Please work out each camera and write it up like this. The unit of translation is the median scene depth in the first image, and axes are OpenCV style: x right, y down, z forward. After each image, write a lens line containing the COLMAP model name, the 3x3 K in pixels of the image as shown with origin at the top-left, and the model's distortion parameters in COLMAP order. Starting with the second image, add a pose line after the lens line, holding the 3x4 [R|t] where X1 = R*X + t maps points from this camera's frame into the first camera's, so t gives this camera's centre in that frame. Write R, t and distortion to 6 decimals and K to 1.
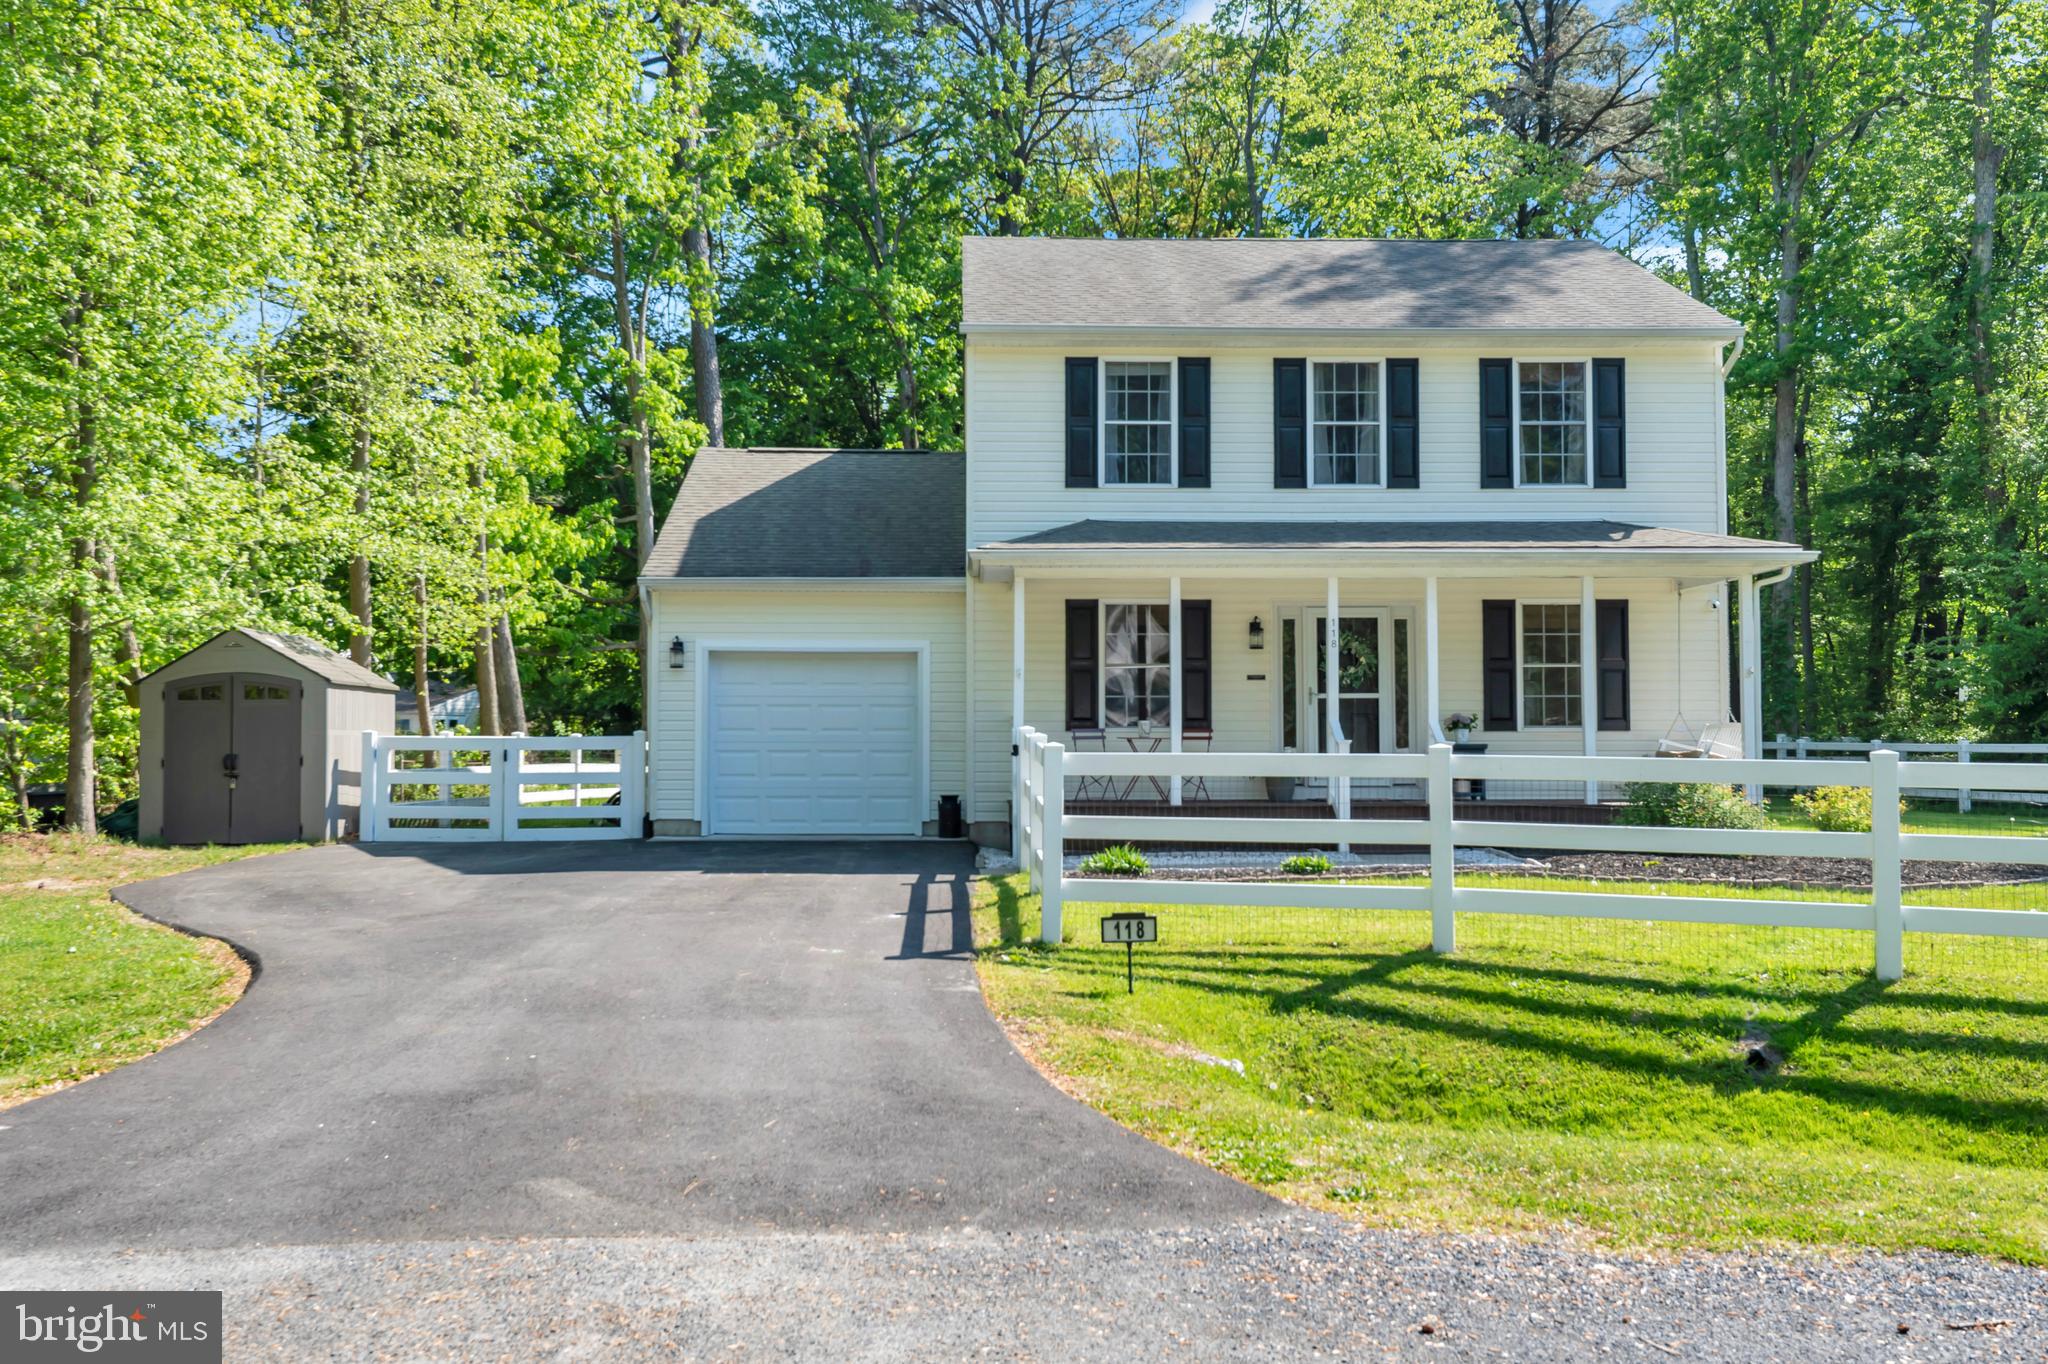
lens RADIAL K [[1914.4, 0, 1025.9], [0, 1914.4, 675.4], [0, 0, 1]] dist [-0.005256, 0.000000]
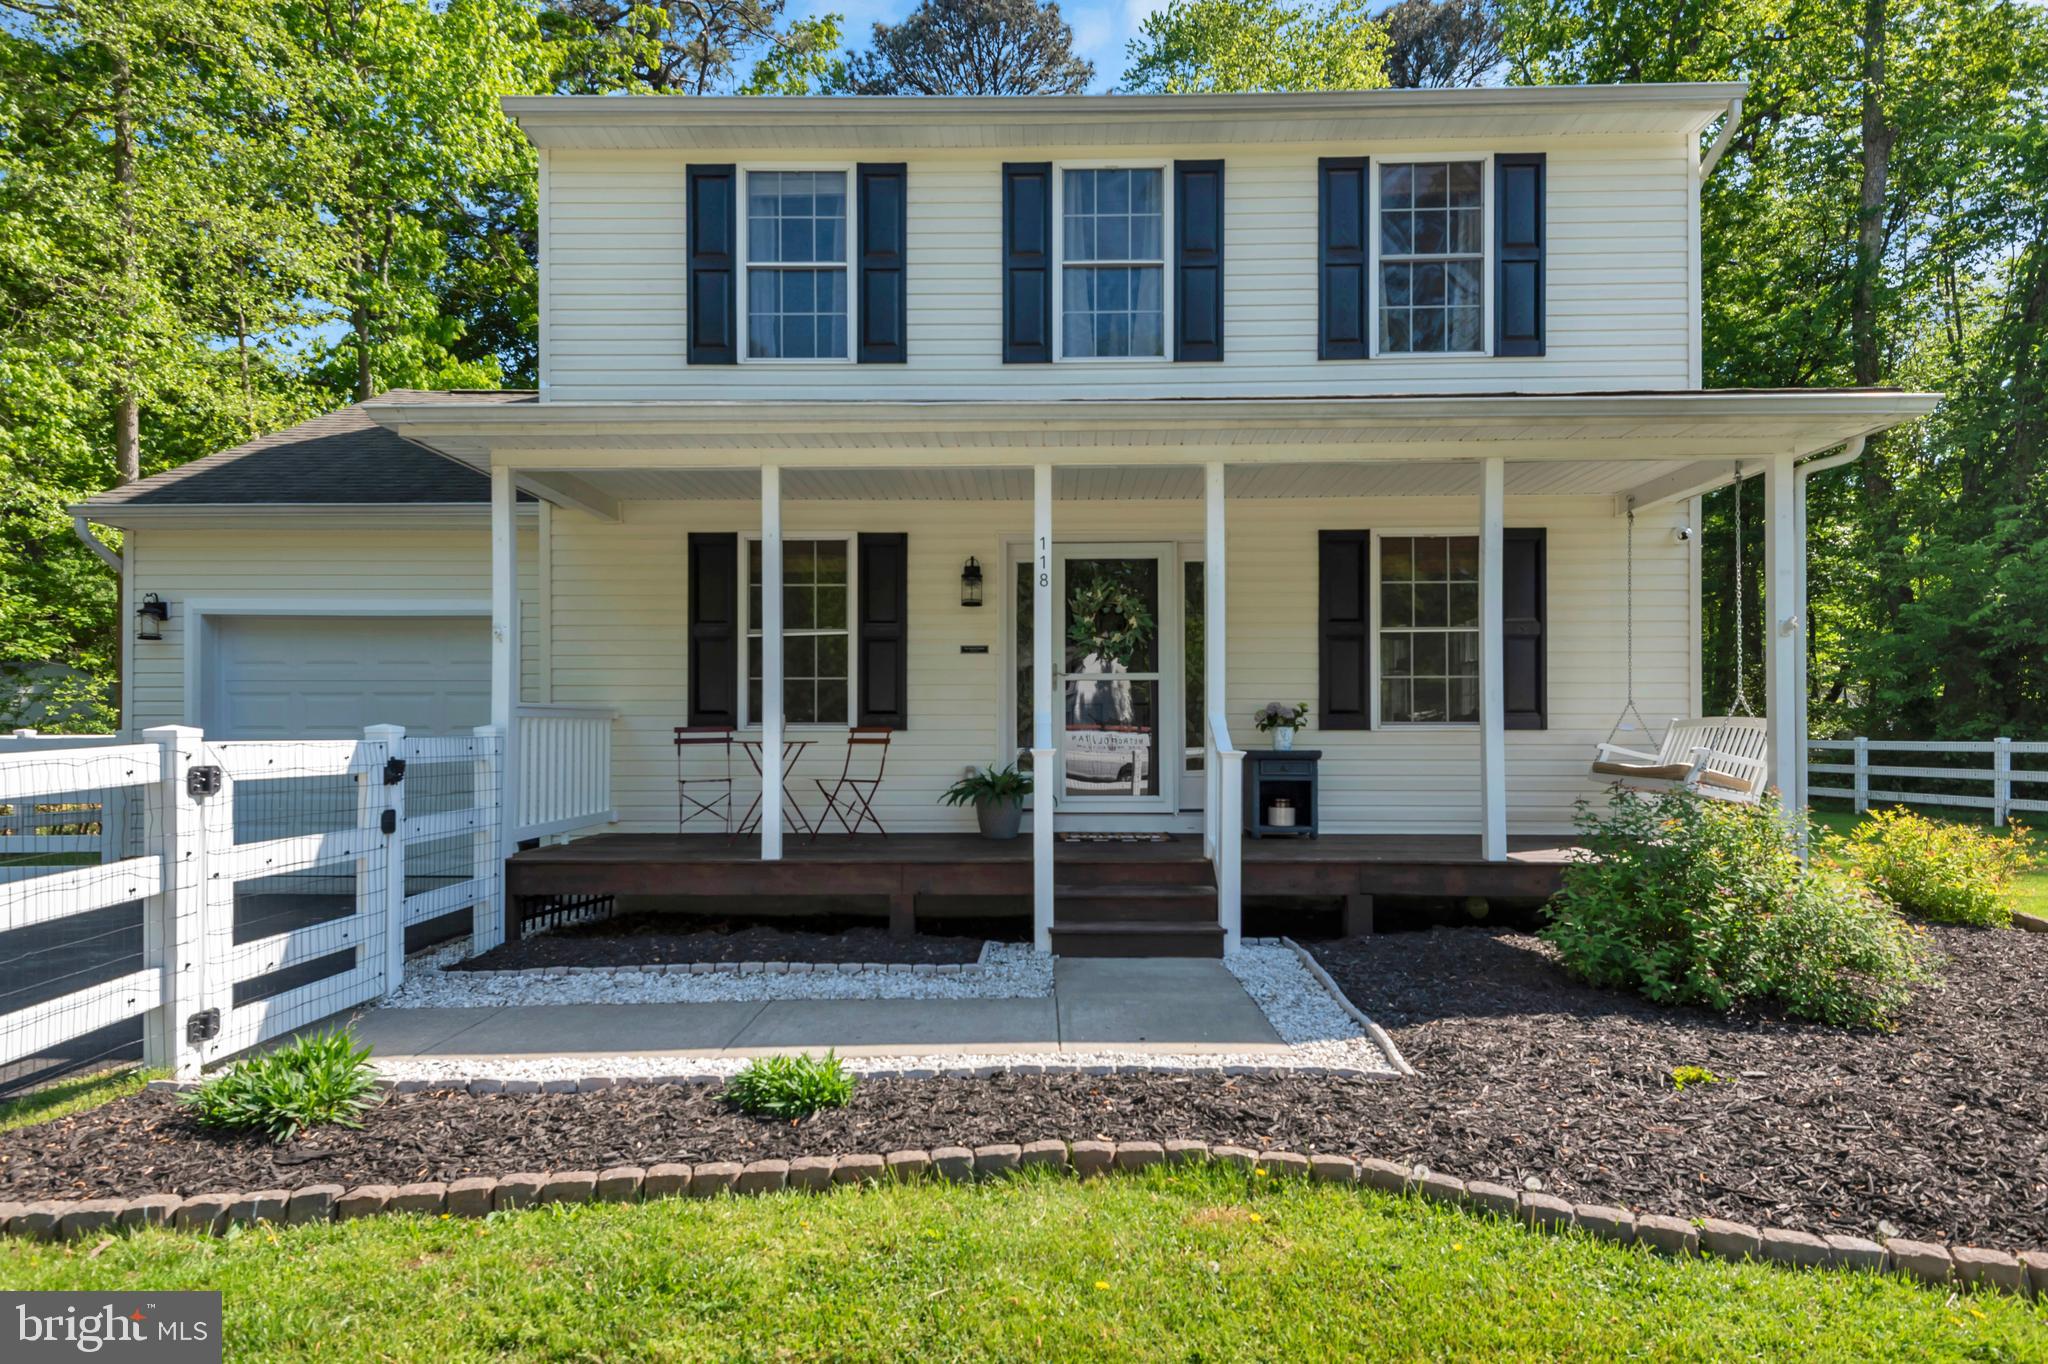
lens RADIAL K [[1188.3, 0, 1056.3], [0, 1188.3, 715.5], [0, 0, 1]] dist [0.042476, -0.000051]
pose [[0.999541, -0.001250, -0.030263, 0.160374], [0.001895, 0.999772, 0.021288, 0.015074], [0.030230, -0.021335, 0.999315, 0.586029]]
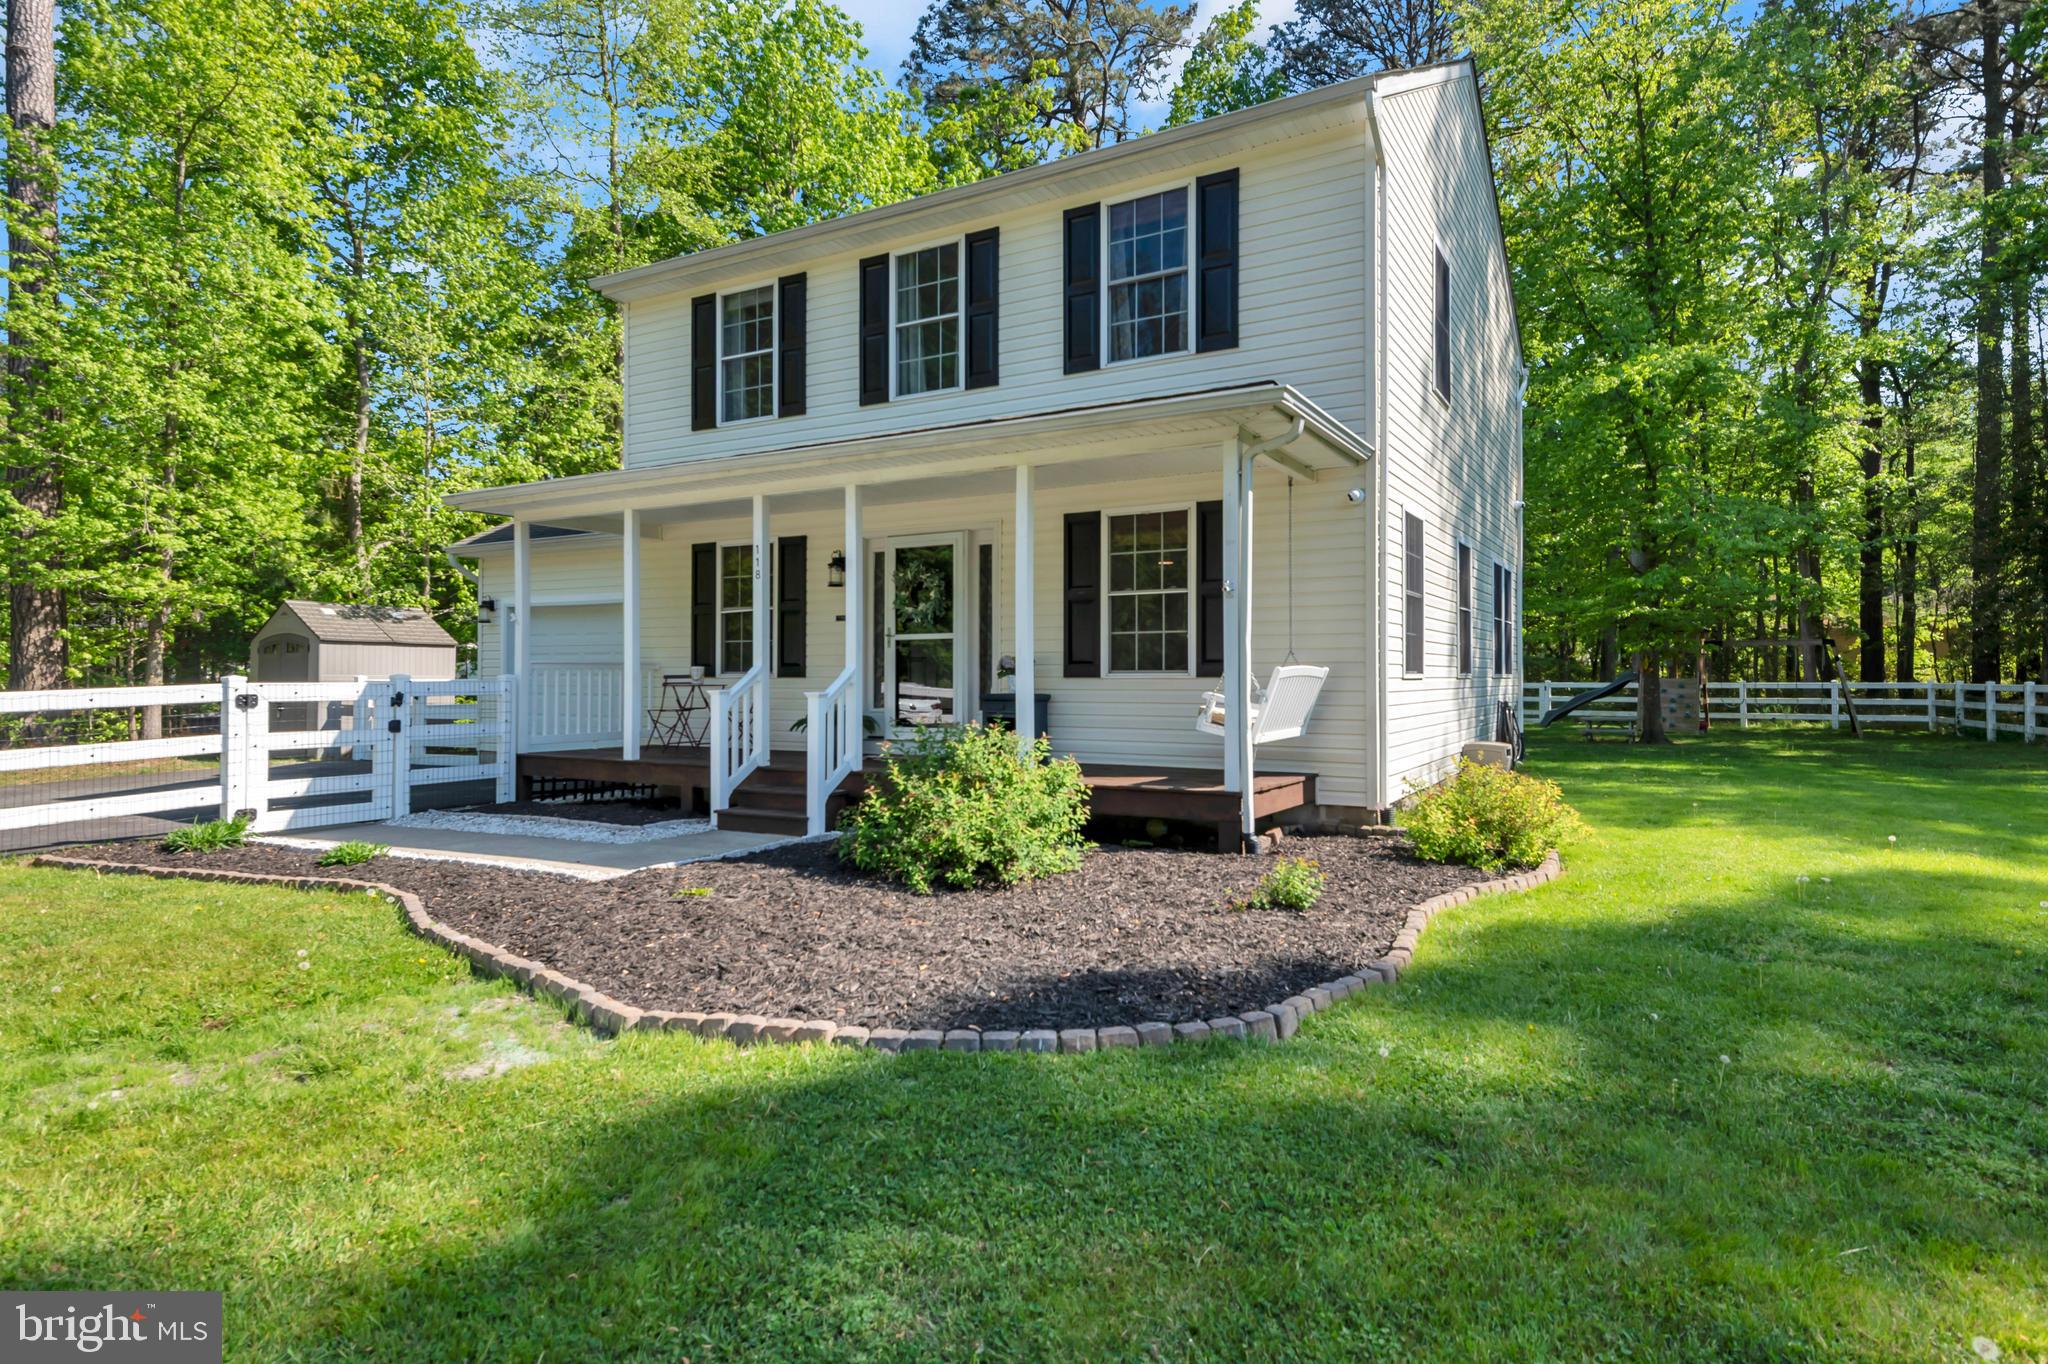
lens RADIAL K [[1094.9, 0, 1017.5], [0, 1094.9, 691.7], [0, 0, 1]] dist [0.004959, -0.005947]
pose [[0.863310, 0.006843, -0.504627, 0.452891], [0.017099, 0.998937, 0.042800, 0.014891], [0.504384, -0.045578, 0.862276, 0.588559]]
